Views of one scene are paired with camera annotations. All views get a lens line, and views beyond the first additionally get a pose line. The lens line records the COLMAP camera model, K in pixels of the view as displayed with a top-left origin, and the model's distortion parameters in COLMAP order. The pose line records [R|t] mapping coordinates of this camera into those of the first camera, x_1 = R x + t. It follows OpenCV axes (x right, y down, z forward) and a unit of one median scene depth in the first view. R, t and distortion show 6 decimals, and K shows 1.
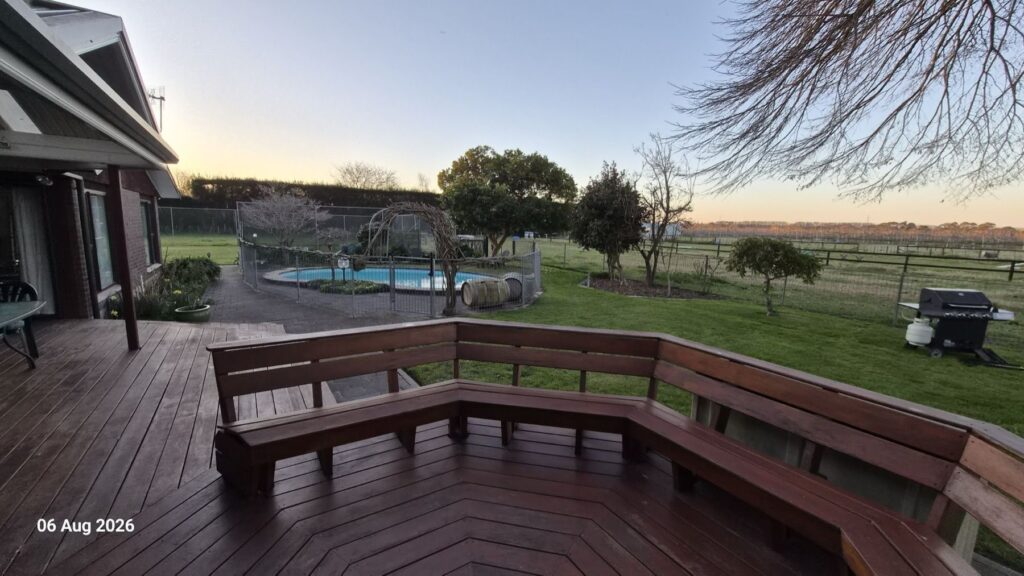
lens RADIAL K [[404.3, 0, 512.0], [0, 404.3, 288.0], [0, 0, 1]] dist [-0.001524, 0.000097]
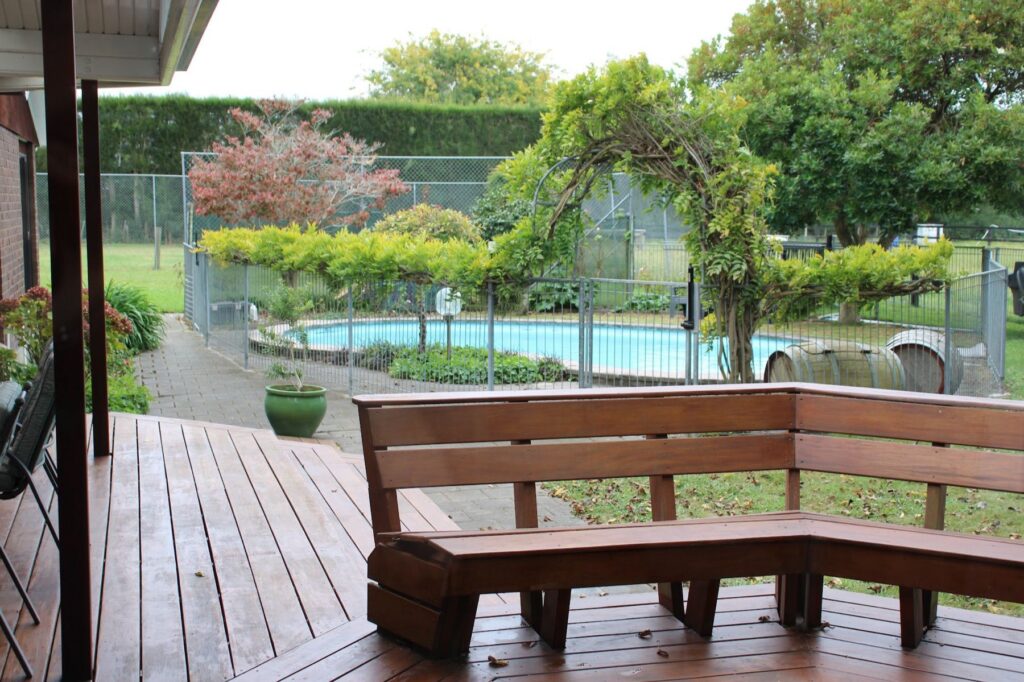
lens RADIAL K [[1292.9, 0, 512.0], [0, 1292.9, 341.0], [0, 0, 1]] dist [0.005681, 0.601425]
pose [[0.956922, 0.006166, -0.290278, -0.009995], [-0.022573, 0.998328, -0.053207, 0.070048], [0.289465, 0.057468, 0.955462, -0.298799]]
